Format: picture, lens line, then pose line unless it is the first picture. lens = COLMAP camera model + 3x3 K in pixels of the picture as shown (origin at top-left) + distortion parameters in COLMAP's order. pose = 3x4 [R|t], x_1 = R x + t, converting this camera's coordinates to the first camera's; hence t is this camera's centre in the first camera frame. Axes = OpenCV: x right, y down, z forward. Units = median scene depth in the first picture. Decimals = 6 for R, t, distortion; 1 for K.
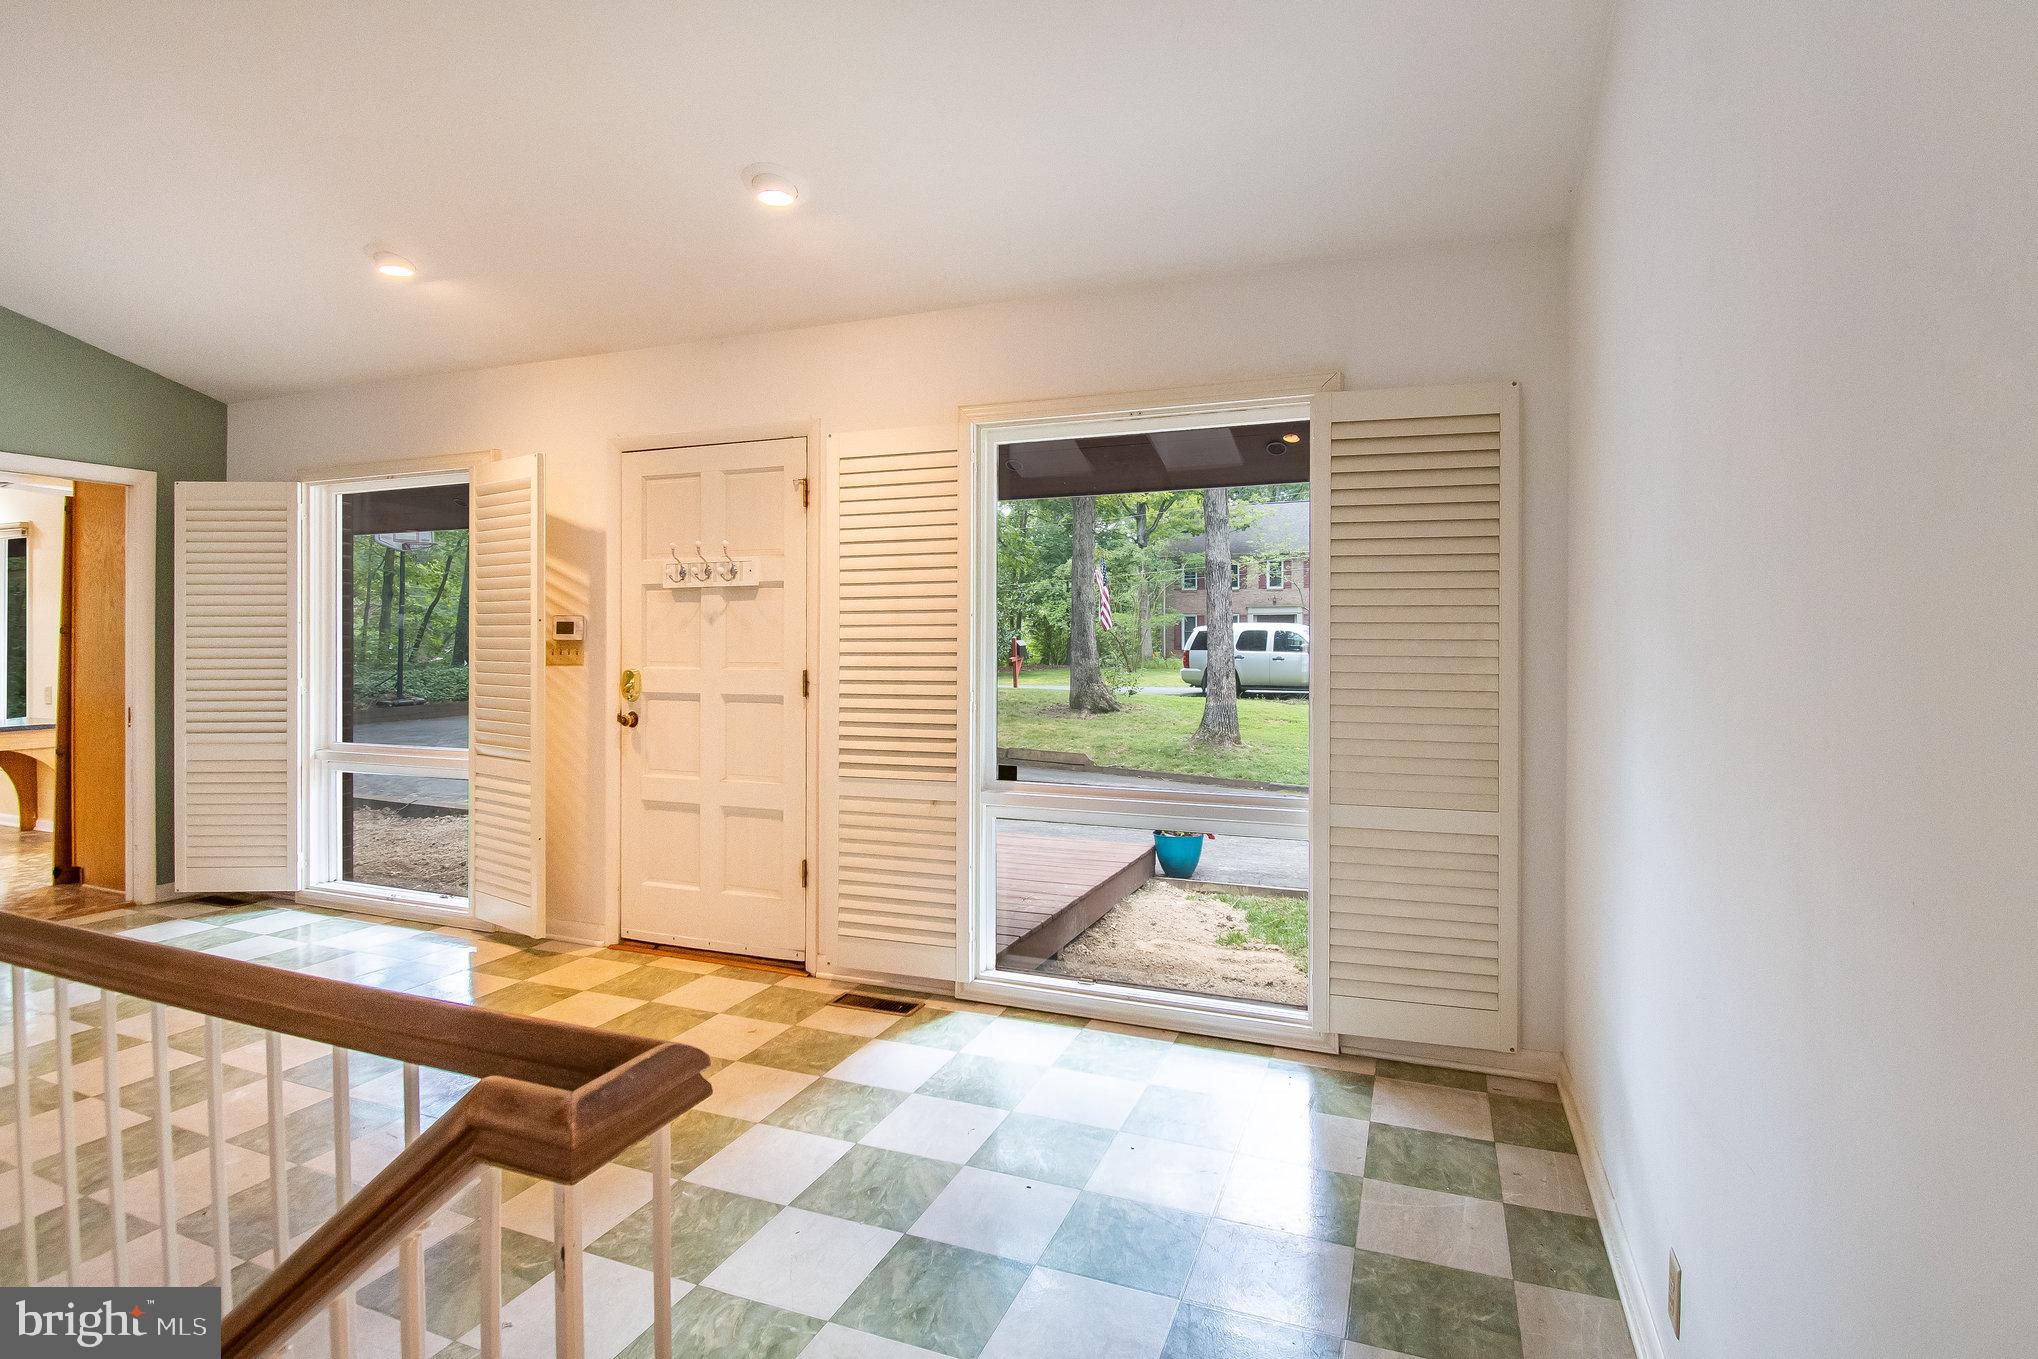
lens RADIAL K [[996.1, 0, 1017.8], [0, 996.1, 651.5], [0, 0, 1]] dist [-0.001335, -0.000039]
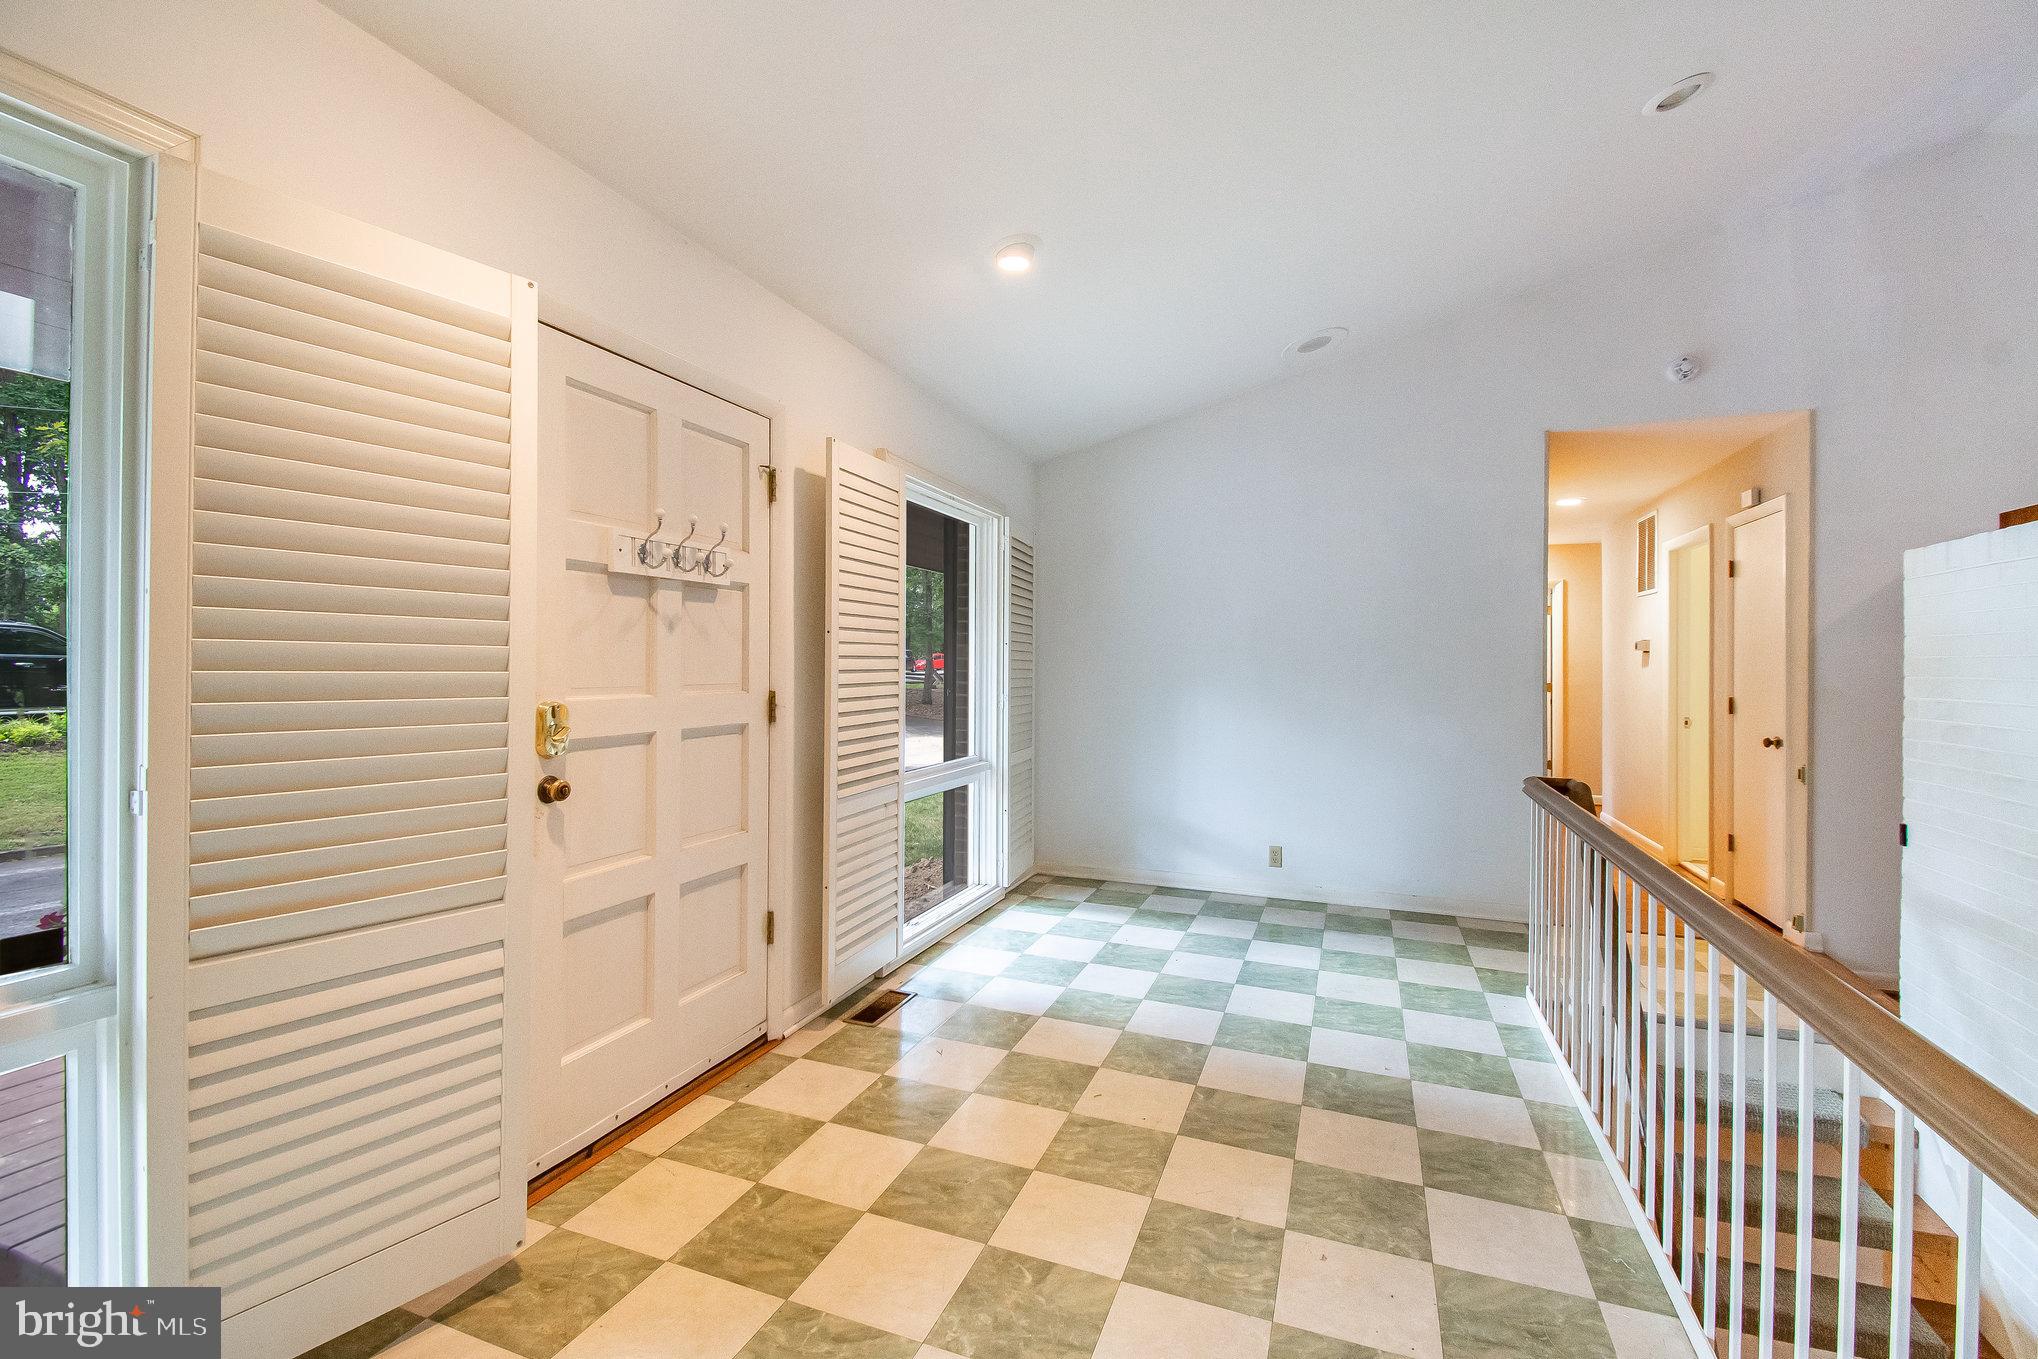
lens RADIAL K [[910.9, 0, 1016.1], [0, 910.9, 662.7], [0, 0, 1]] dist [0.039345, -0.026664]
pose [[-0.025260, -0.000374, 0.999681, -1.009091], [-0.003185, 0.999995, 0.000294, -0.006819], [-0.999676, -0.003176, -0.025261, 0.807733]]
